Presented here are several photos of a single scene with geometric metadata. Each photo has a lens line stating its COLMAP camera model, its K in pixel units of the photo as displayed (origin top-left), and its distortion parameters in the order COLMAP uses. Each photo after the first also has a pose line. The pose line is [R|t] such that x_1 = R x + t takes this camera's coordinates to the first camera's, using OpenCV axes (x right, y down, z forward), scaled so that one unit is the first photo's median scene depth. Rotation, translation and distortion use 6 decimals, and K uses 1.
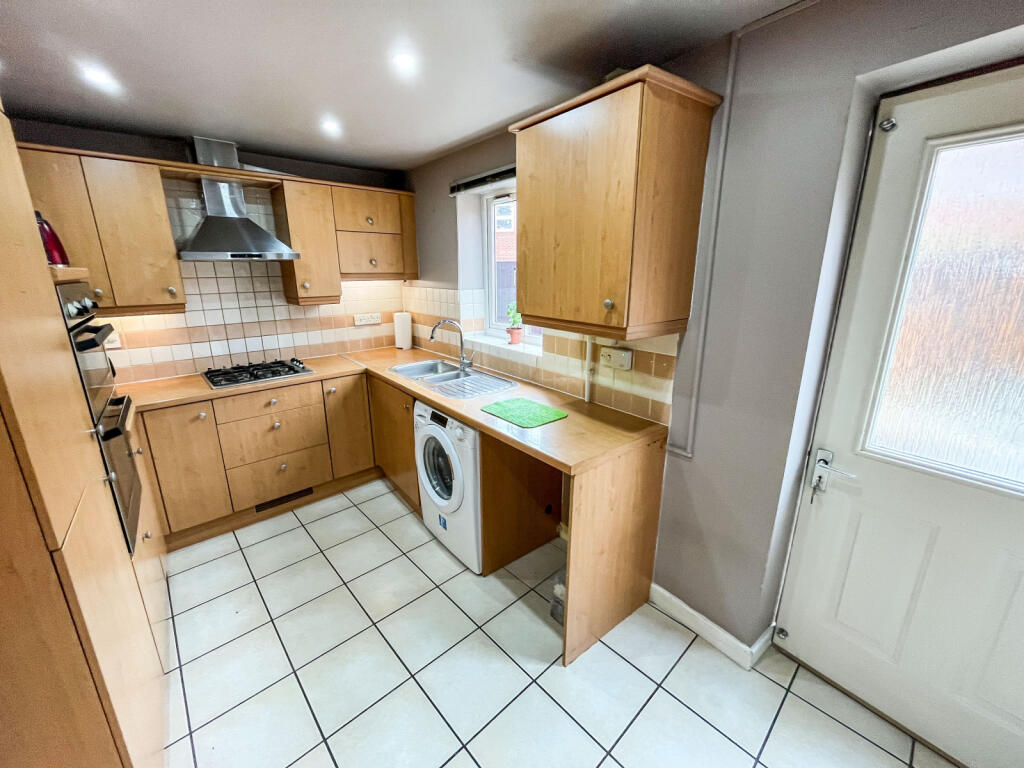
lens RADIAL K [[411.4, 0, 504.3], [0, 411.4, 380.1], [0, 0, 1]] dist [-0.000553, -0.000327]
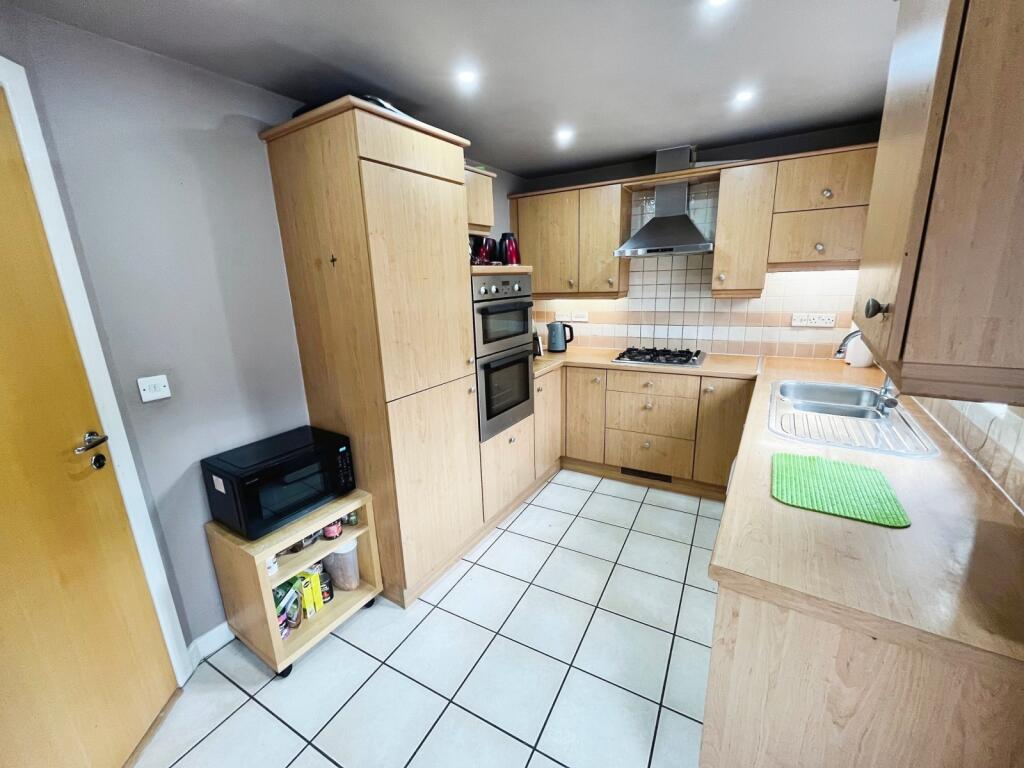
lens RADIAL K [[411.4, 0, 504.3], [0, 411.4, 380.1], [0, 0, 1]] dist [-0.000553, -0.000327]
pose [[0.326727, 0.225207, -0.917895, 0.299657], [-0.213357, 0.963700, 0.160501, -0.048305], [0.920722, 0.143399, 0.362916, 0.235287]]
